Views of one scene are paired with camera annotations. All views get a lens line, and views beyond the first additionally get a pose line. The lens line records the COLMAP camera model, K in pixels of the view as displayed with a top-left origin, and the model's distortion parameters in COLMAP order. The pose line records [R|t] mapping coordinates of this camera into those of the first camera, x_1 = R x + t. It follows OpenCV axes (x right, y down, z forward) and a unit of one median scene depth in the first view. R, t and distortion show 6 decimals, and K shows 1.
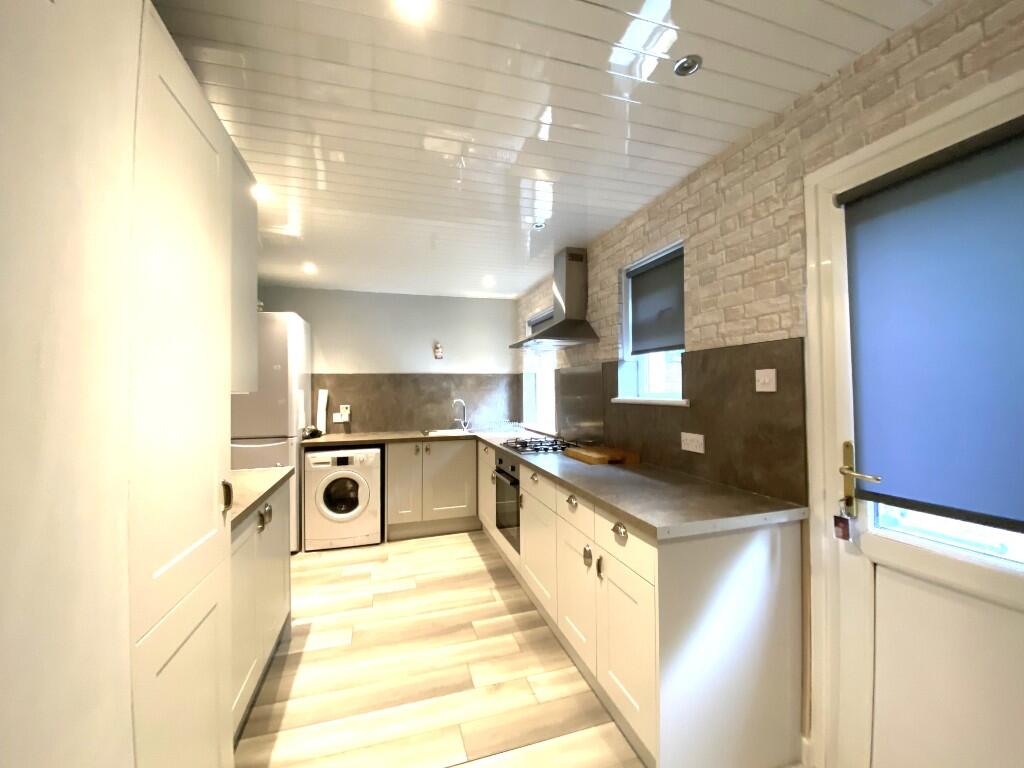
lens RADIAL K [[429.5, 0, 522.8], [0, 429.5, 380.9], [0, 0, 1]] dist [-0.003032, -0.000717]
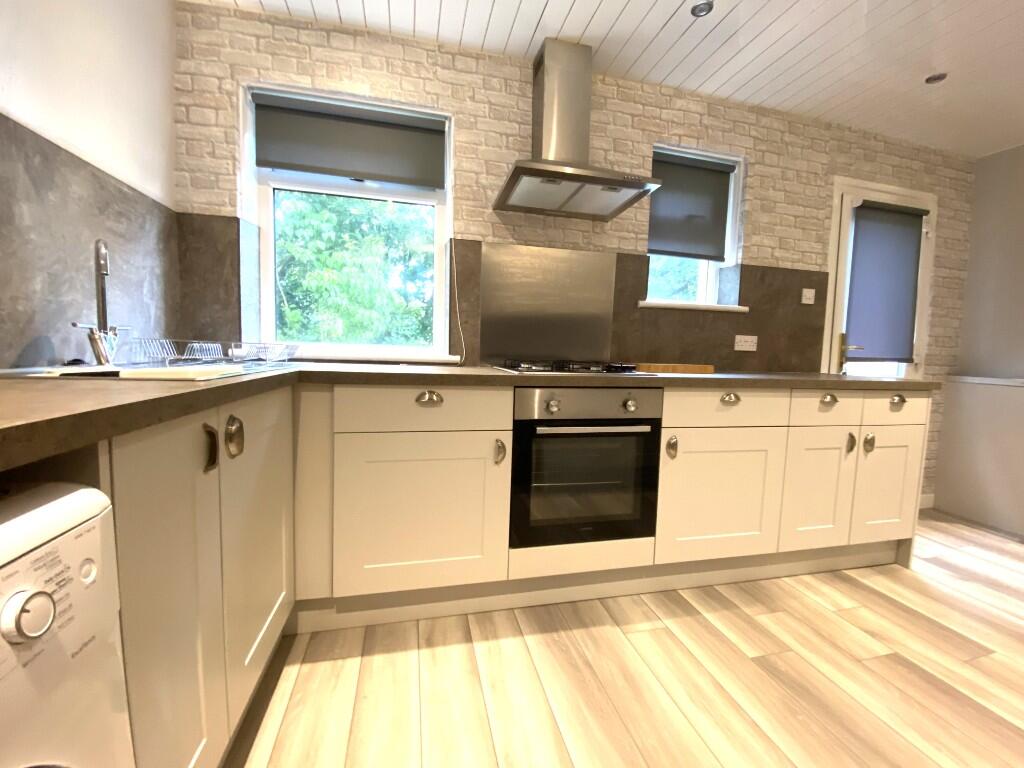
lens RADIAL K [[429.5, 0, 522.8], [0, 429.5, 380.9], [0, 0, 1]] dist [-0.003032, -0.000717]
pose [[0.051565, -0.061557, 0.996771, -0.828904], [-0.046942, 0.996846, 0.063991, 0.201626], [-0.997566, -0.050091, 0.048513, 1.561077]]
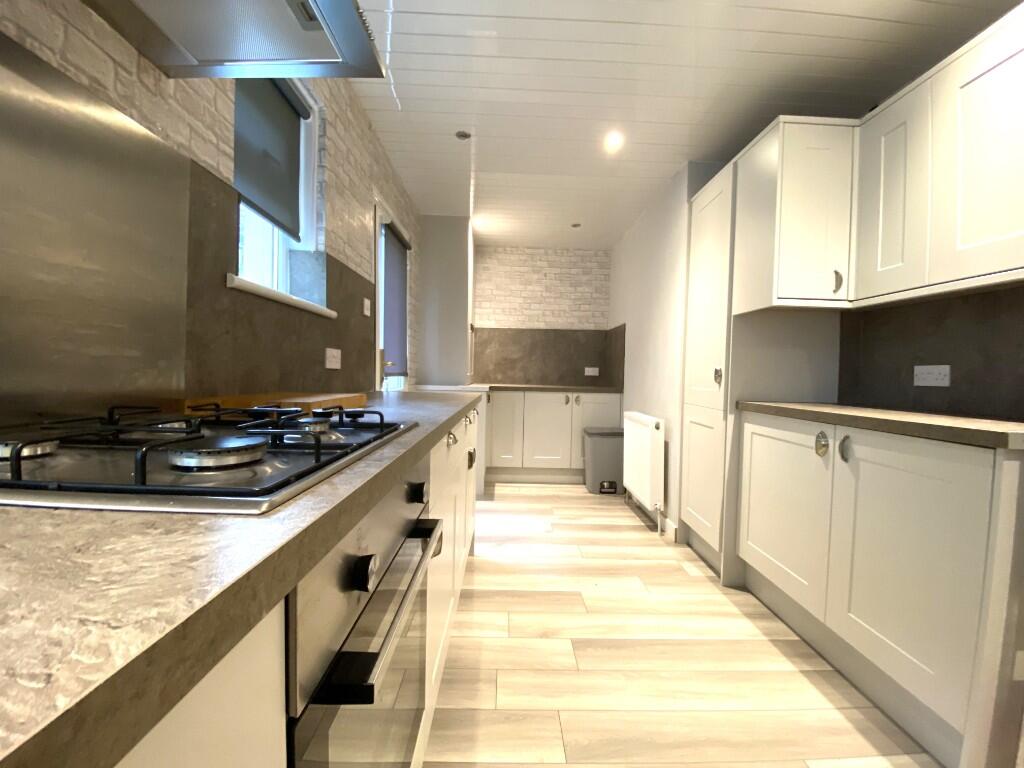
lens RADIAL K [[416.4, 0, 514.4], [0, 416.4, 385.5], [0, 0, 1]] dist [-0.000224, -0.010070]
pose [[-0.954498, -0.017240, 0.297719, -0.231582], [-0.015467, 0.999846, 0.008312, 0.188349], [-0.297816, 0.003329, -0.954617, 1.729445]]
